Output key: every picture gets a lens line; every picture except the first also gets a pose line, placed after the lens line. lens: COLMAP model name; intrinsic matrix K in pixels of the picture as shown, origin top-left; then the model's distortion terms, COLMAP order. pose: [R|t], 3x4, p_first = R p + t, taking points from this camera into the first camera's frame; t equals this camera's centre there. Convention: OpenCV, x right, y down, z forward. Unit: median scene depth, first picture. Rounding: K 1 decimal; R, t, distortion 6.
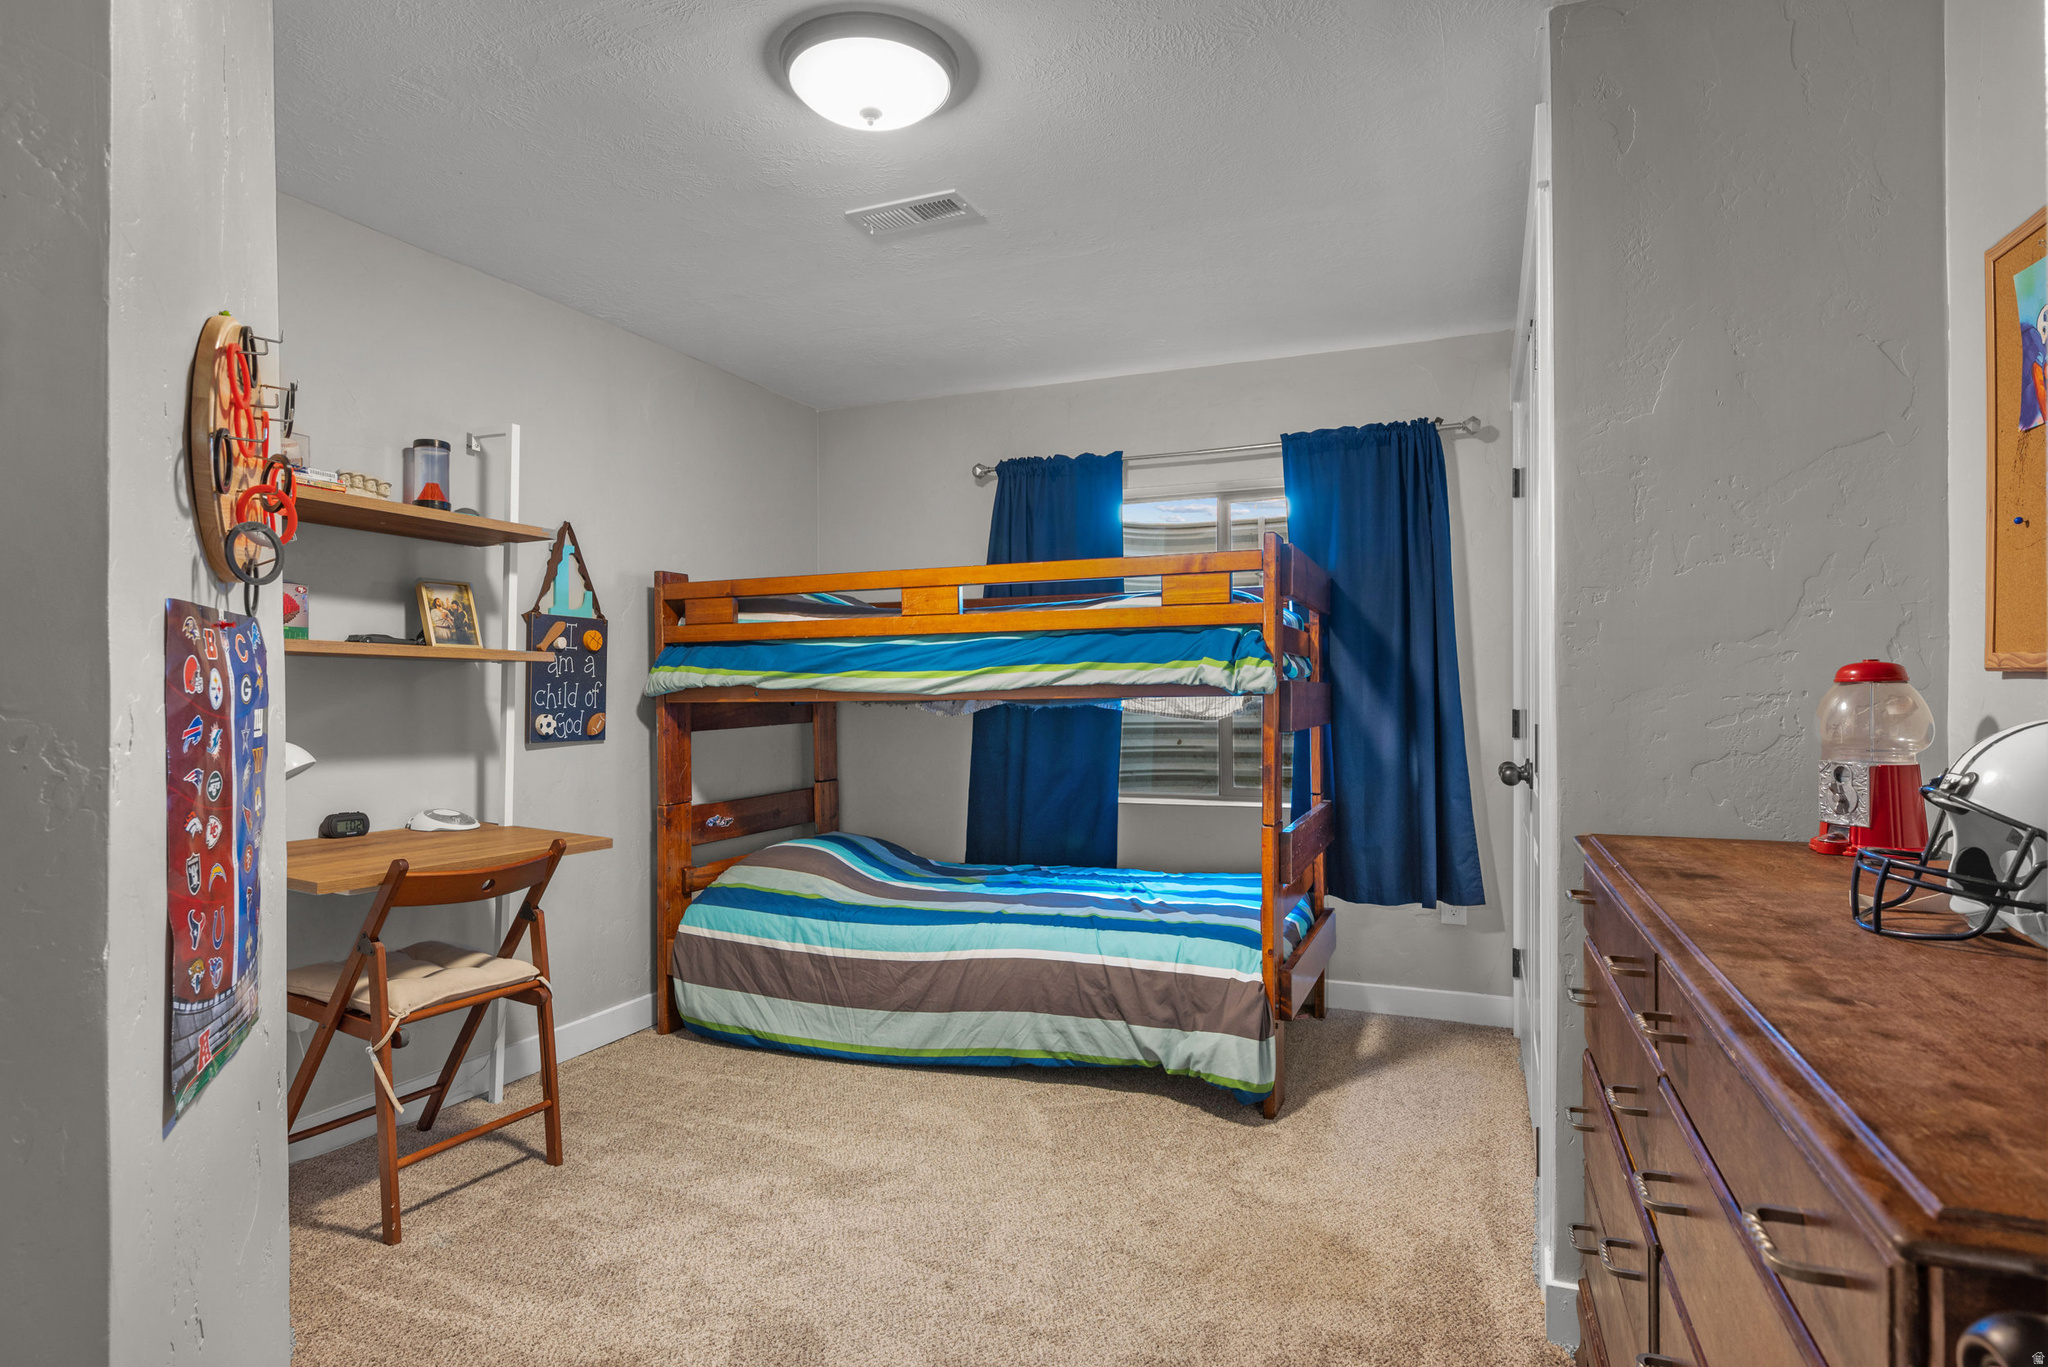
lens RADIAL K [[1118.2, 0, 1033.1], [0, 1118.2, 692.1], [0, 0, 1]] dist [-0.007249, -0.000692]
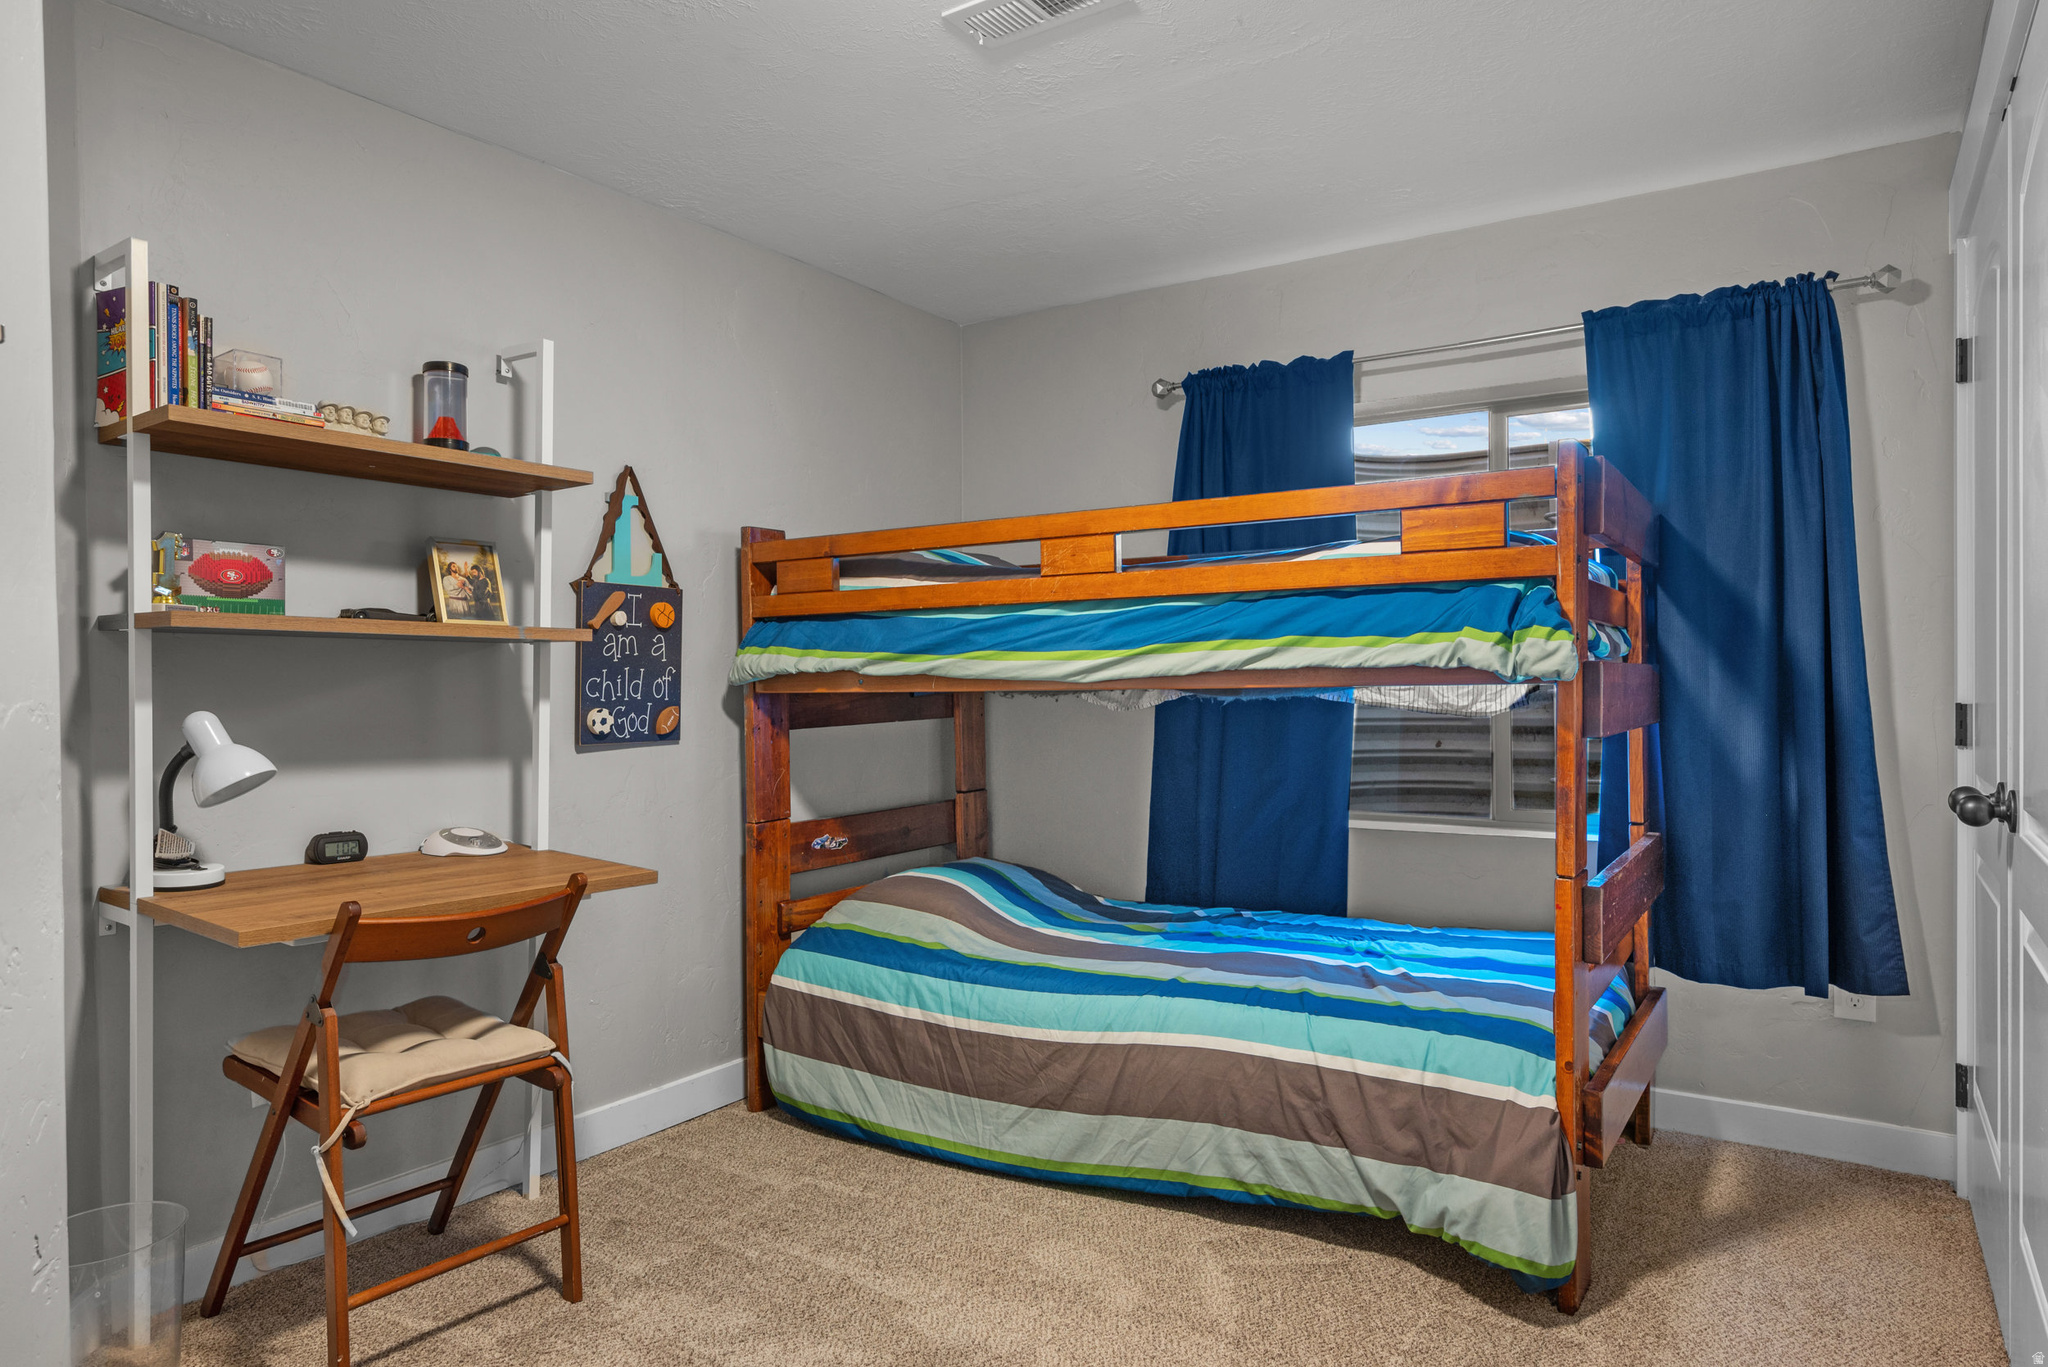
lens RADIAL K [[1318.9, 0, 1007.1], [0, 1318.9, 682.3], [0, 0, 1]] dist [-0.004729, 0.000308]
pose [[0.981733, -0.001705, -0.190258, 0.027791], [0.002268, 0.999994, 0.002739, -0.000430], [0.190252, -0.003121, 0.981730, 0.138616]]
